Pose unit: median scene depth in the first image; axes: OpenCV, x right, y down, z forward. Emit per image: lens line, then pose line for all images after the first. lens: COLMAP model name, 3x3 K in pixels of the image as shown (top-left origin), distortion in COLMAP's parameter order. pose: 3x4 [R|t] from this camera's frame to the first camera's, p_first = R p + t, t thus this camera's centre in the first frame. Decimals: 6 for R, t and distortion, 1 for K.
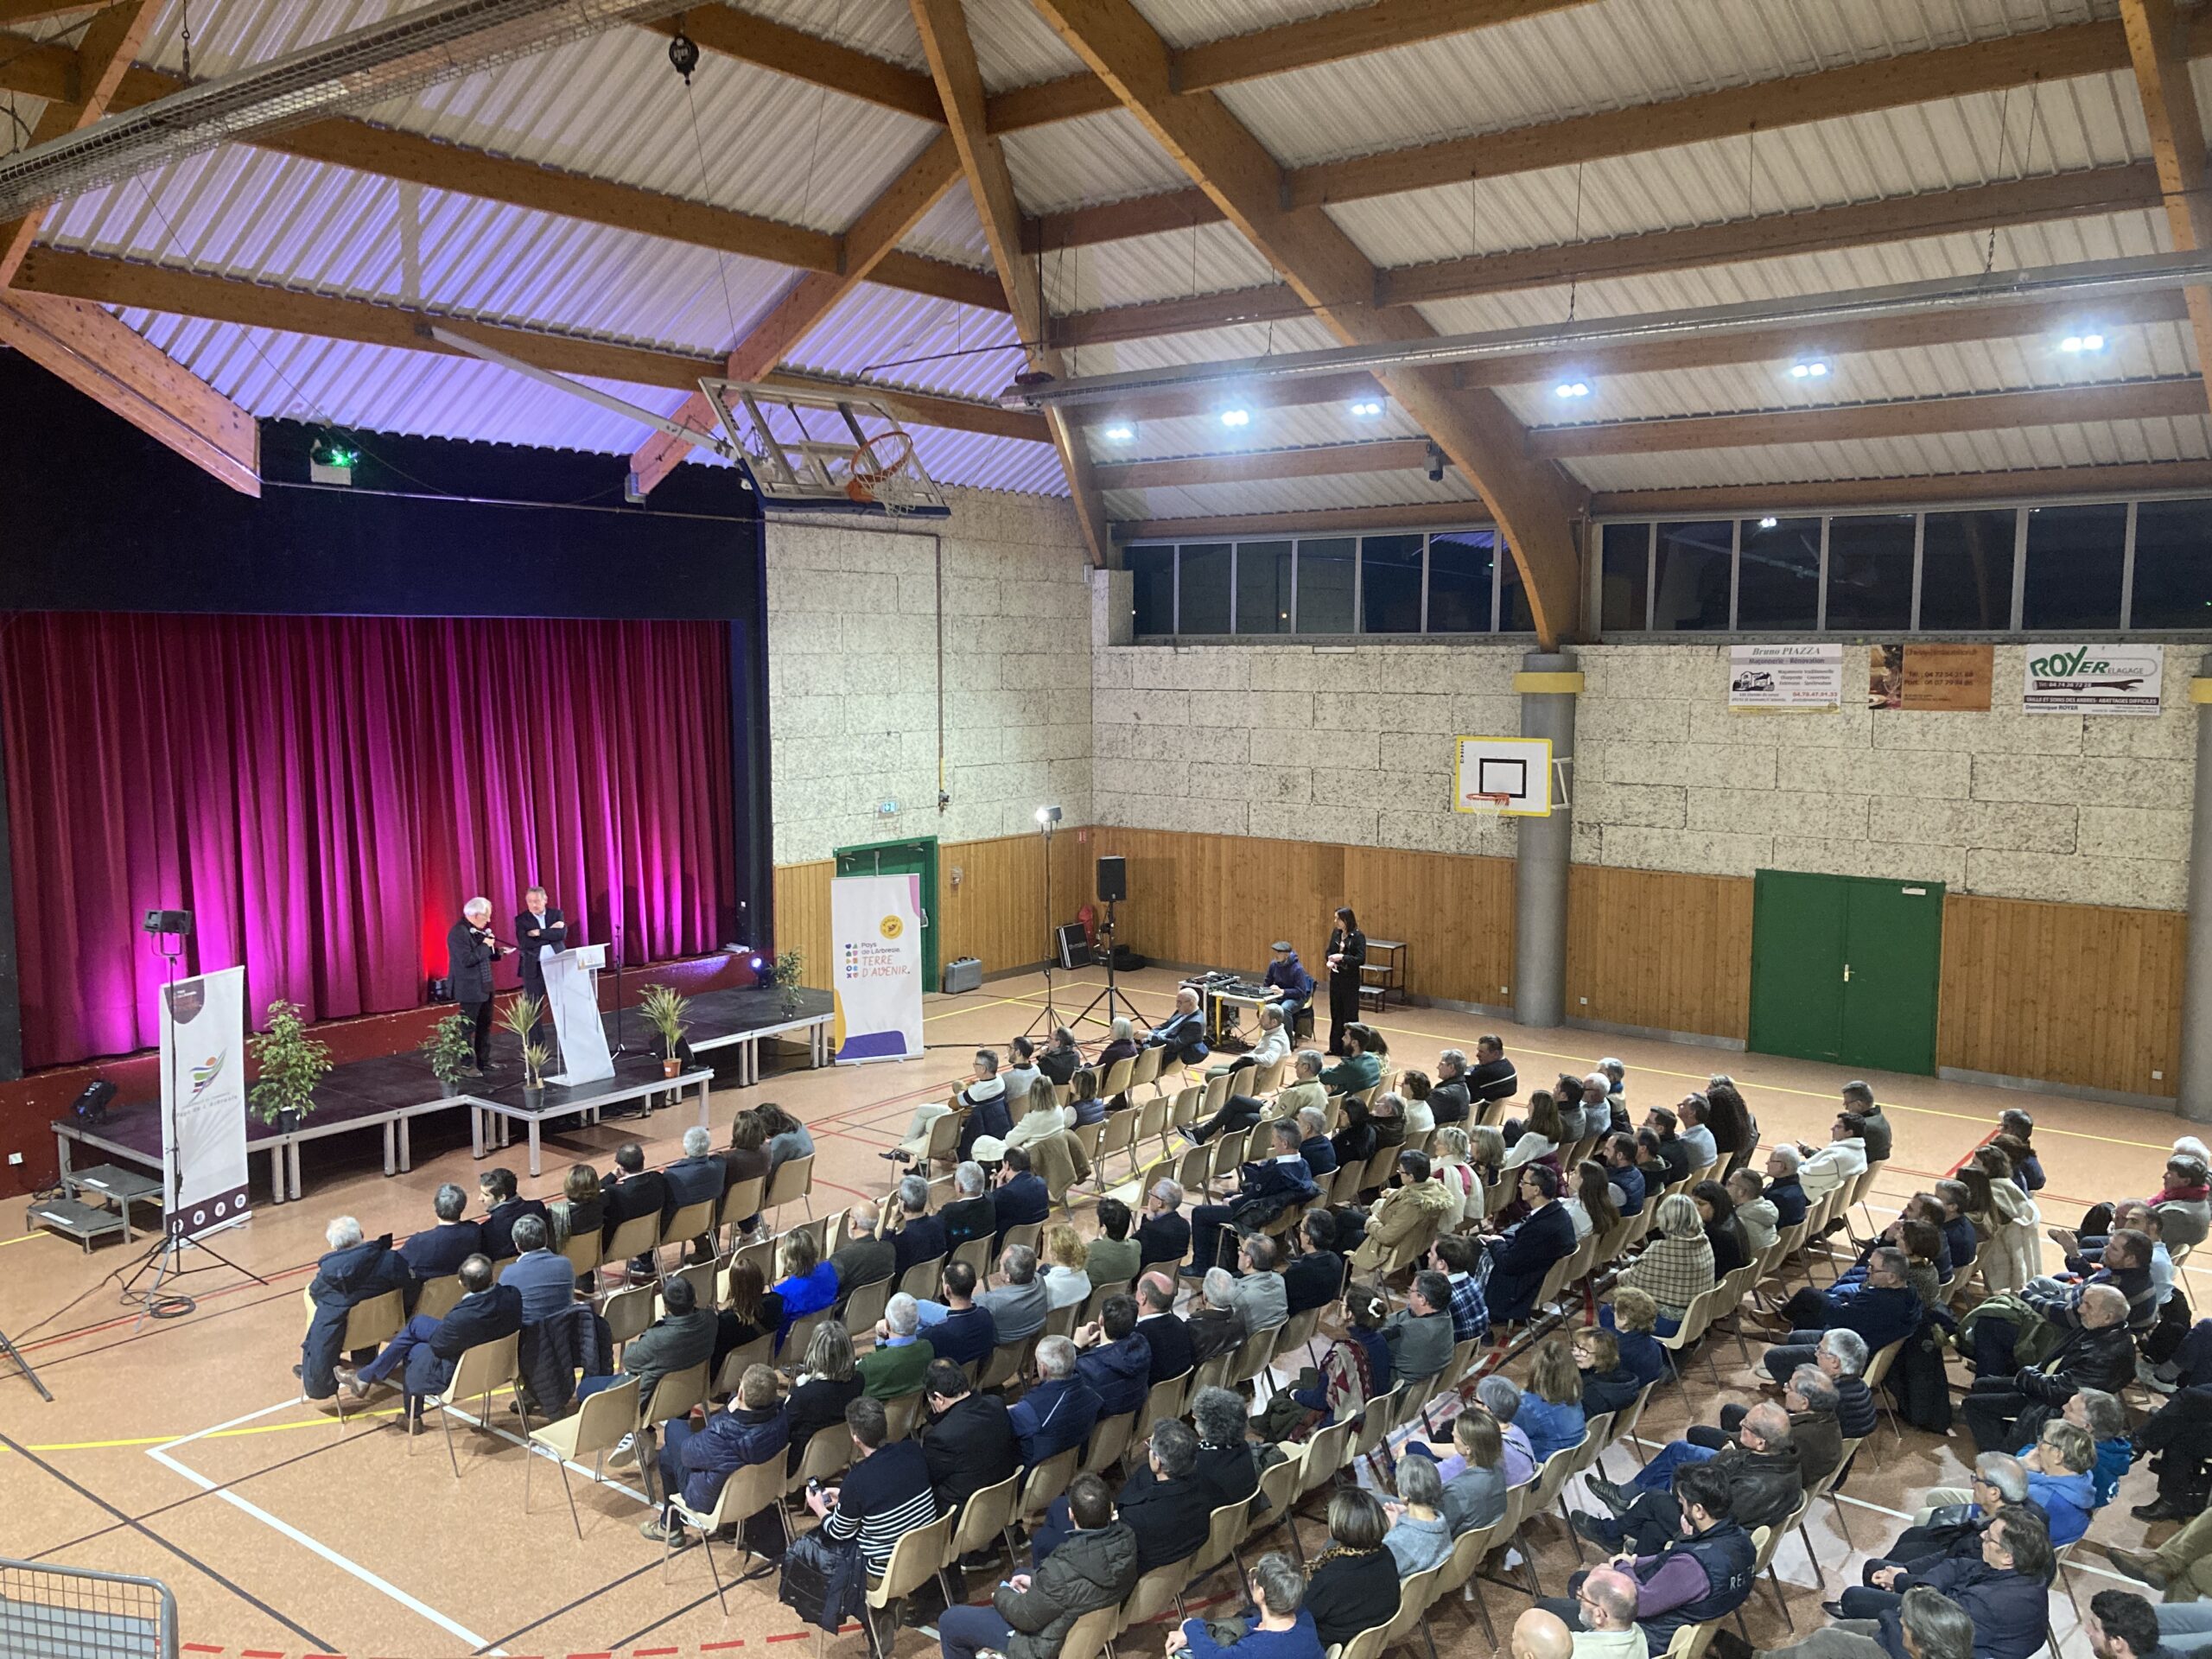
lens RADIAL K [[1804.8, 0, 1104.0], [0, 1804.8, 839.2], [0, 0, 1]] dist [0.036908, 0.001233]
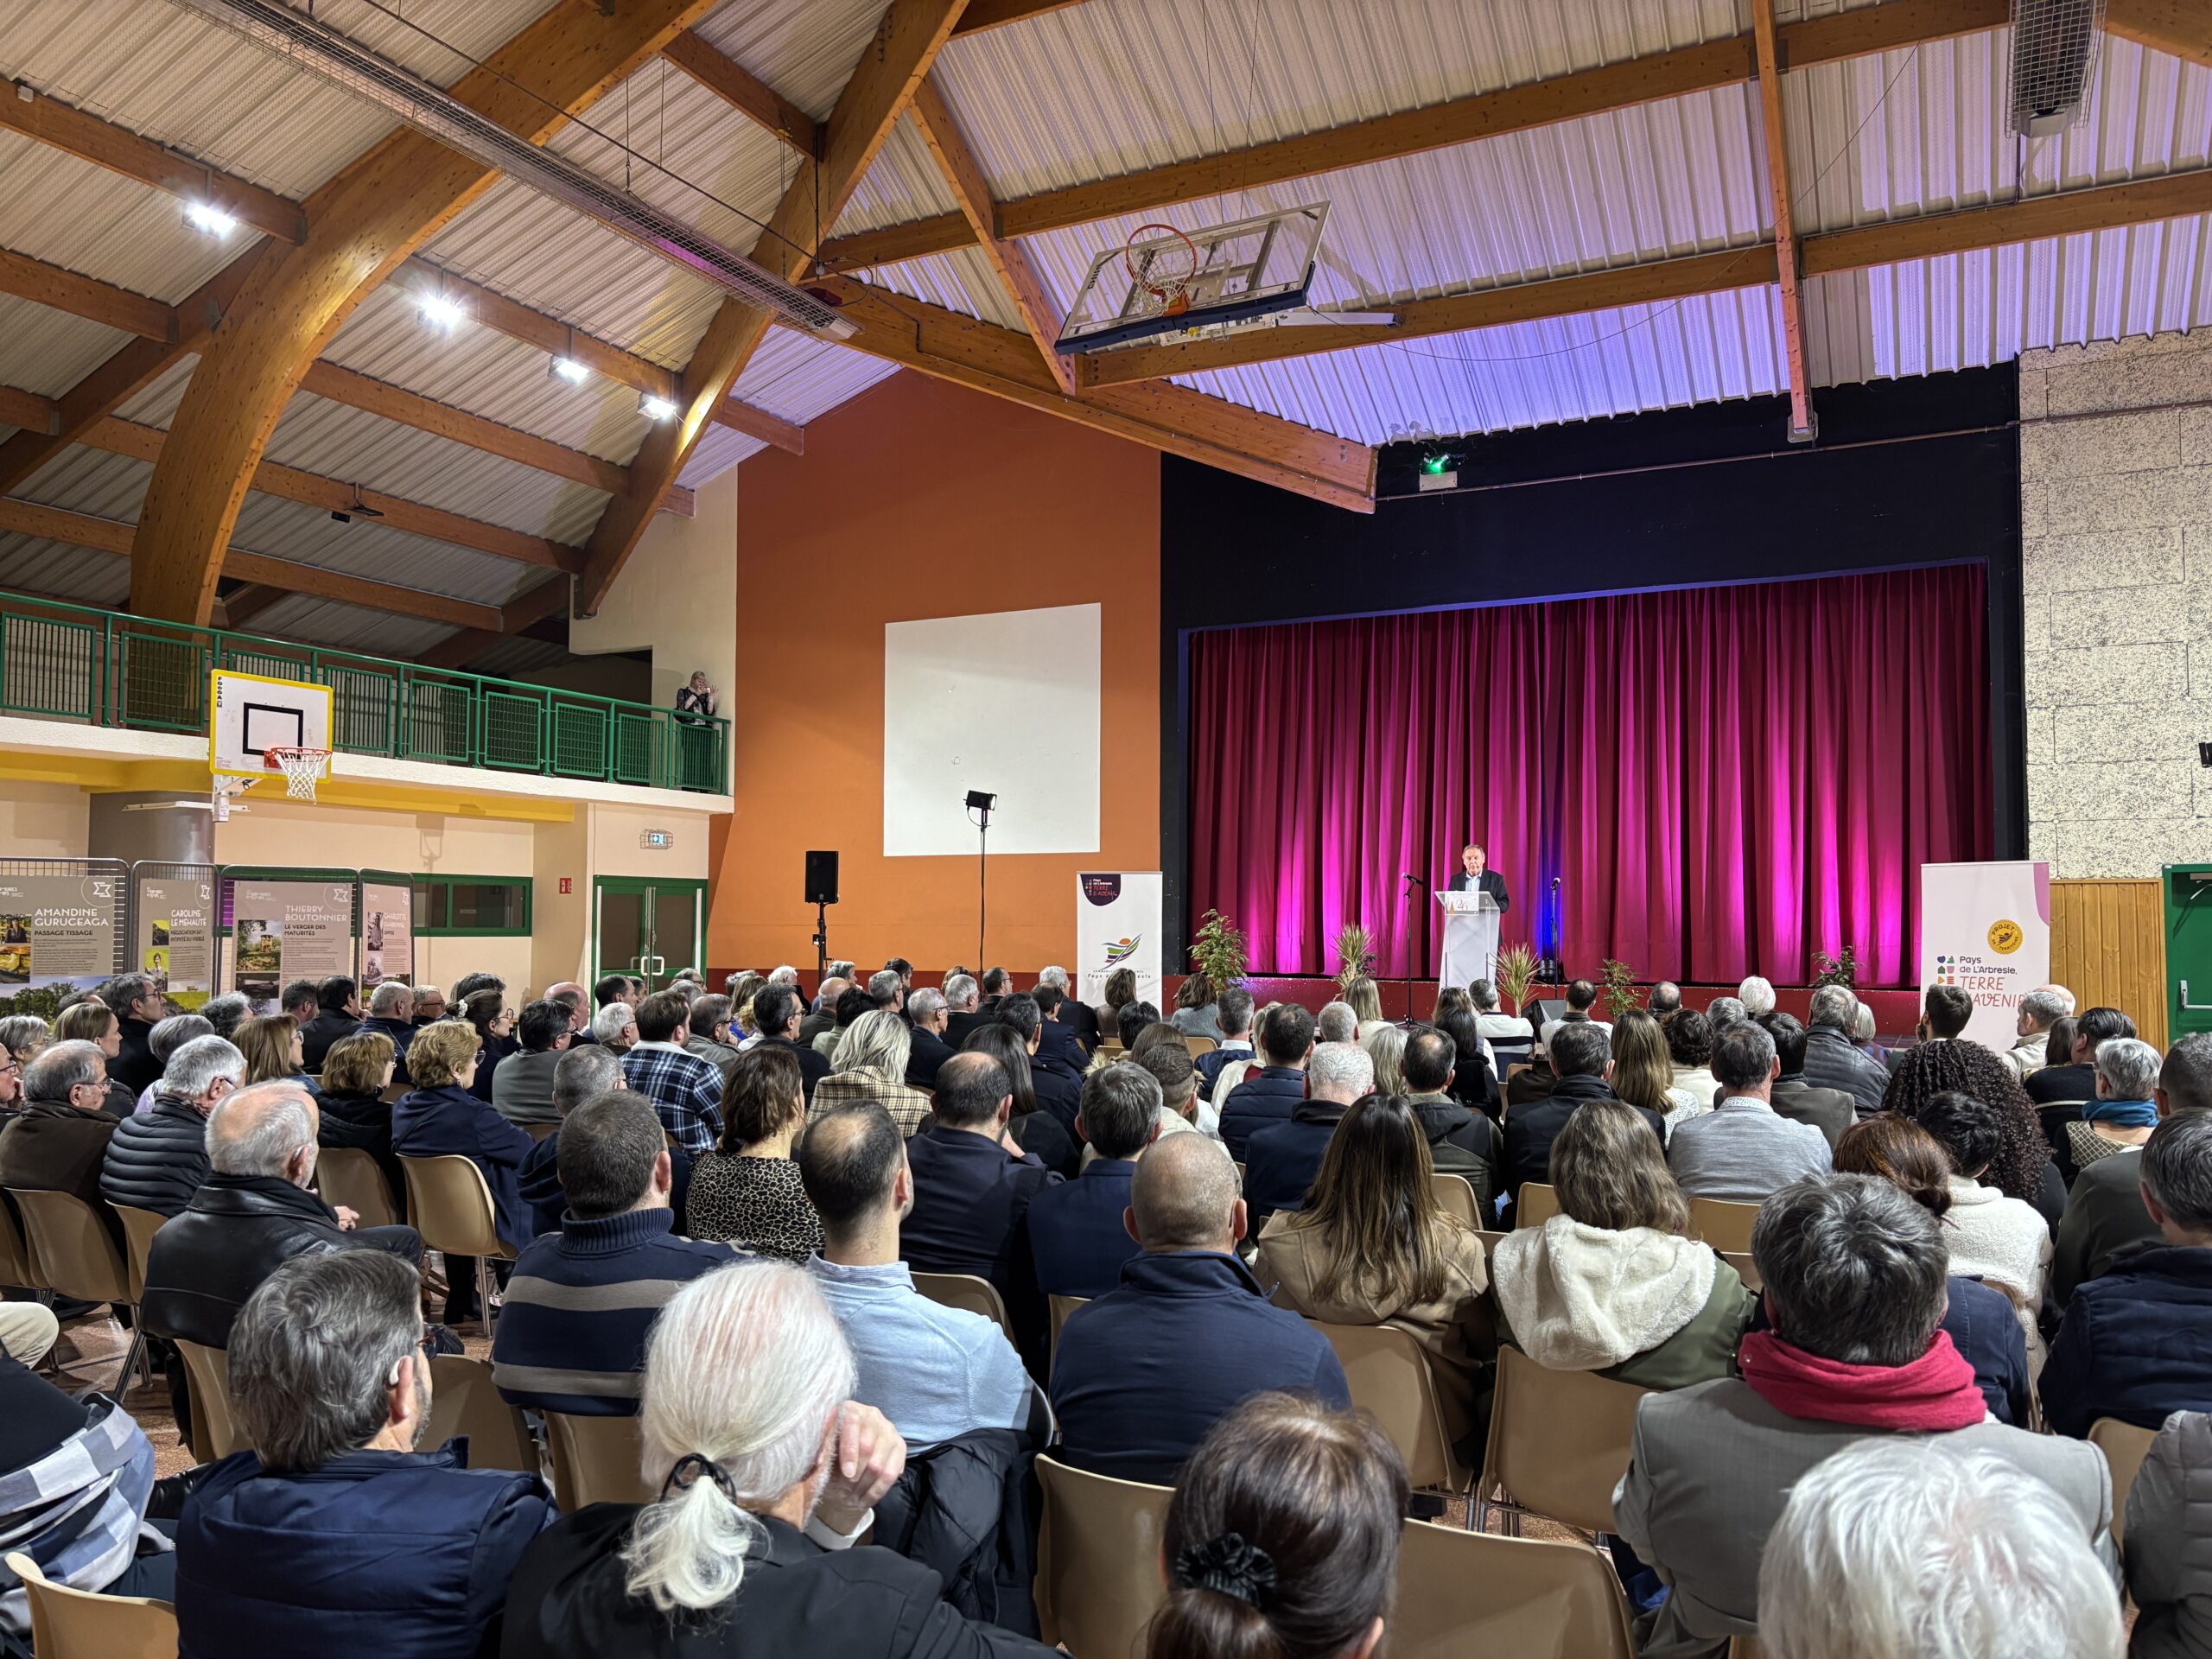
lens RADIAL K [[1662.1, 0, 1097.1], [0, 1662.1, 844.9], [0, 0, 1]] dist [0.046488, -0.041599]
pose [[0.181198, -0.045548, -0.982391, 0.424227], [-0.110735, 0.991629, -0.066401, 0.089049], [0.977192, 0.120817, 0.174637, 0.510999]]
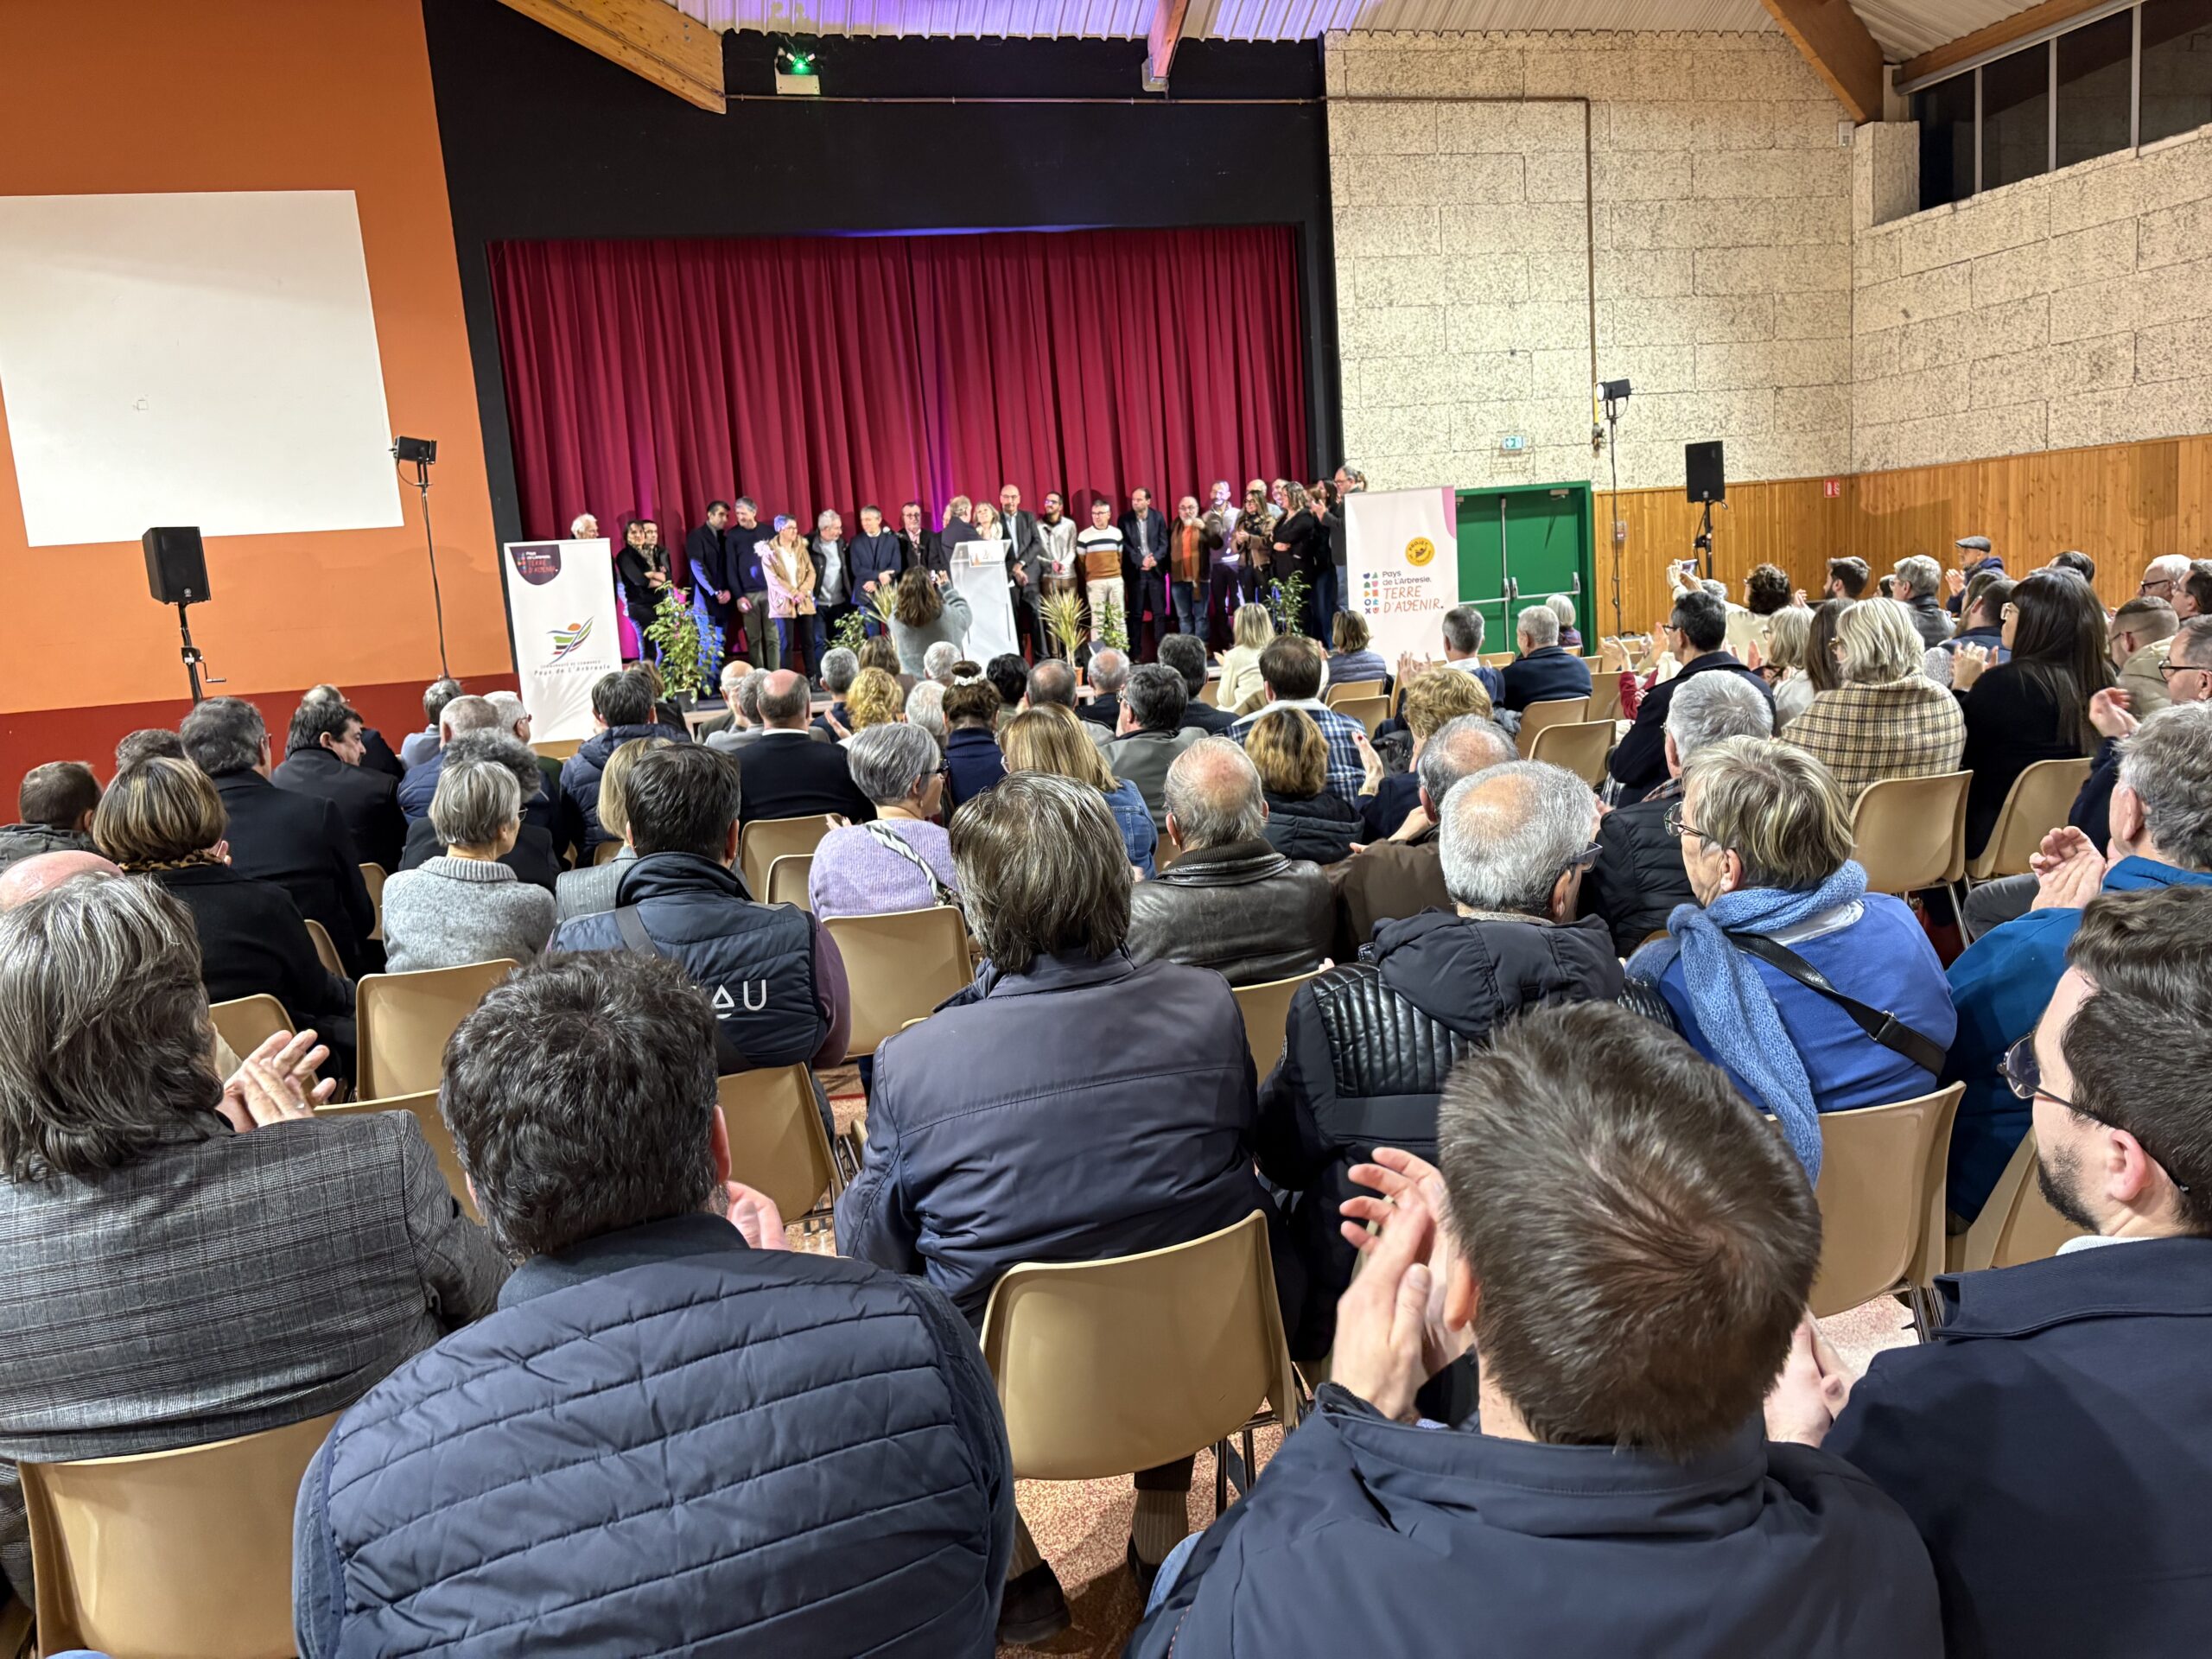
lens RADIAL K [[1690.5, 0, 1100.0], [0, 1690.5, 820.2], [0, 0, 1]] dist [0.025745, 0.002670]
pose [[0.794132, 0.031961, -0.606904, 0.226451], [0.005507, 0.998197, 0.059773, 0.116757], [0.607720, -0.050810, 0.792524, 0.271065]]
